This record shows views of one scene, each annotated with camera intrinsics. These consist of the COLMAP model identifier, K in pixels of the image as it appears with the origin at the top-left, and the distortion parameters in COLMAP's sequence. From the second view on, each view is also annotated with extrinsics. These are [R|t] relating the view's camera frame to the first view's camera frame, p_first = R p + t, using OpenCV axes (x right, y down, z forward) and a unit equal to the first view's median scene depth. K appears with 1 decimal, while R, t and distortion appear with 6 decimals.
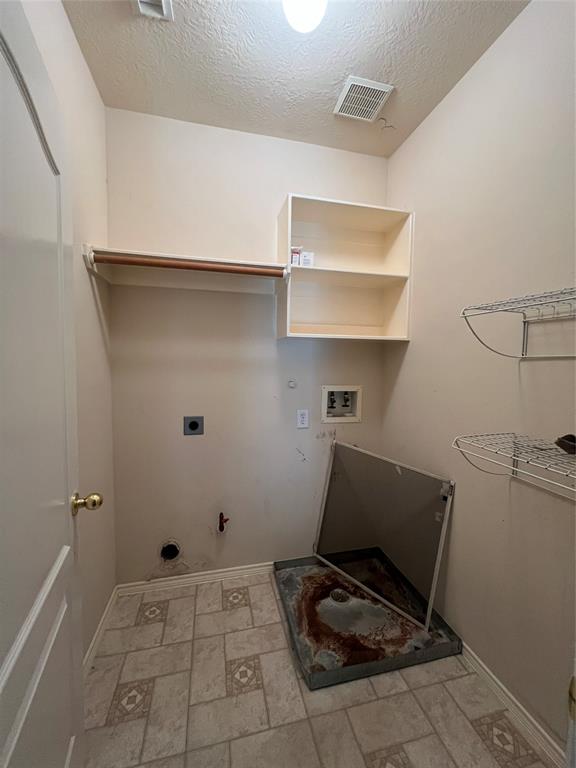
lens RADIAL K [[308.8, 0, 288.0], [0, 308.8, 384.0], [0, 0, 1]] dist [0.000581, 0.000083]
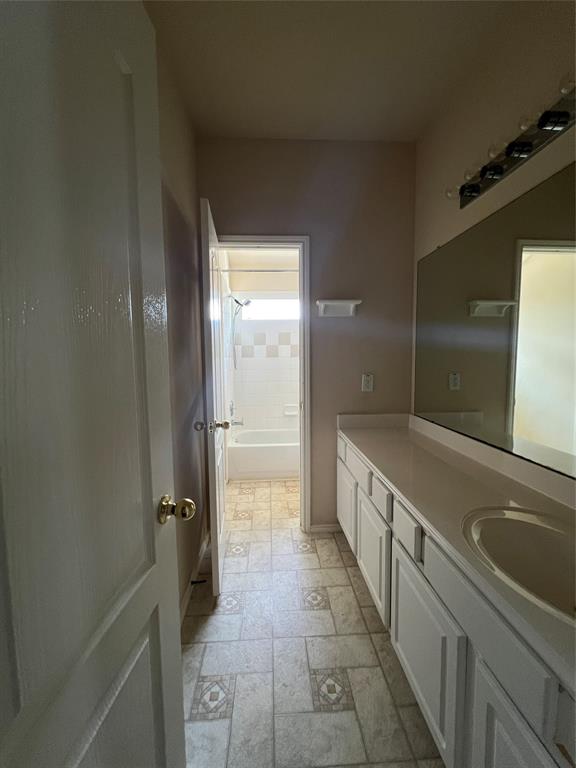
lens RADIAL K [[308.8, 0, 288.0], [0, 308.8, 384.0], [0, 0, 1]] dist [0.000581, 0.000083]
pose [[-0.981909, -0.068321, 0.176598, -0.554550], [-0.054797, 0.995258, 0.080362, -0.003553], [-0.181251, 0.069231, -0.980997, 2.214135]]
